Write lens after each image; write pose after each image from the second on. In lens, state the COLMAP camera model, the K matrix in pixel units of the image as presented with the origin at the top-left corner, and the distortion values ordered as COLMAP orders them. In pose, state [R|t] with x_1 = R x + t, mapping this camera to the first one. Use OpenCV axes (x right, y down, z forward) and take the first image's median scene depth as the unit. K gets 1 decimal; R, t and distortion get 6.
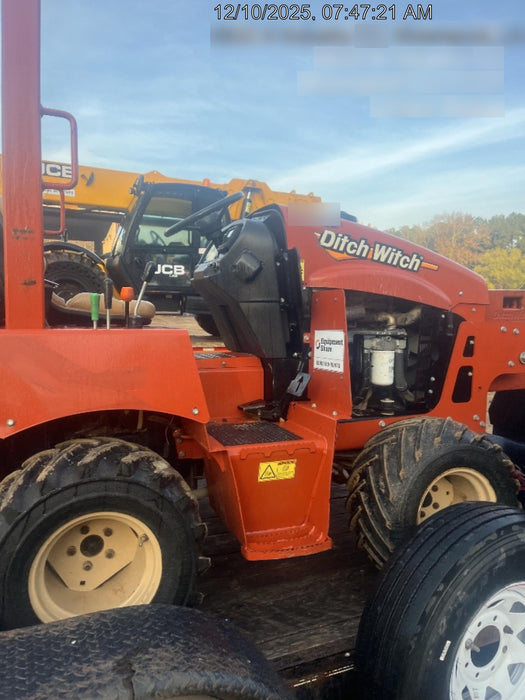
lens RADIAL K [[537.2, 0, 277.2], [0, 537.2, 360.4], [0, 0, 1]] dist [0.044222, -0.055774]
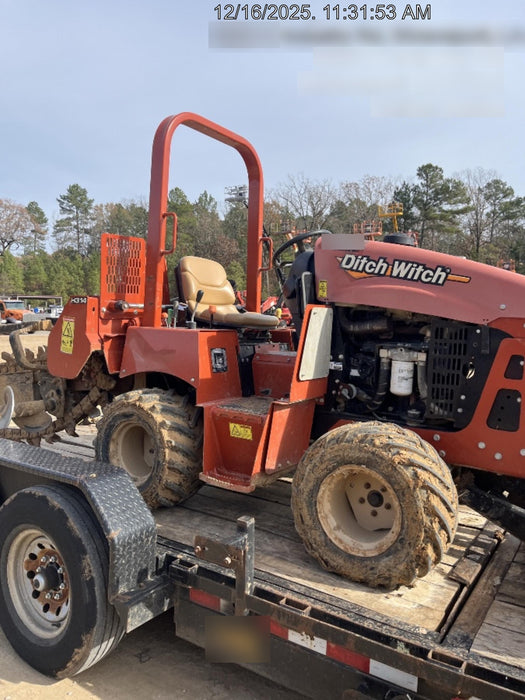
lens RADIAL K [[537.2, 0, 250.0], [0, 537.2, 357.2], [0, 0, 1]] dist [0.044222, -0.055774]
pose [[0.531335, 0.072084, -0.844089, 0.927471], [-0.103074, 0.994472, 0.020044, -0.017057], [0.840868, 0.076354, 0.535828, 0.188361]]
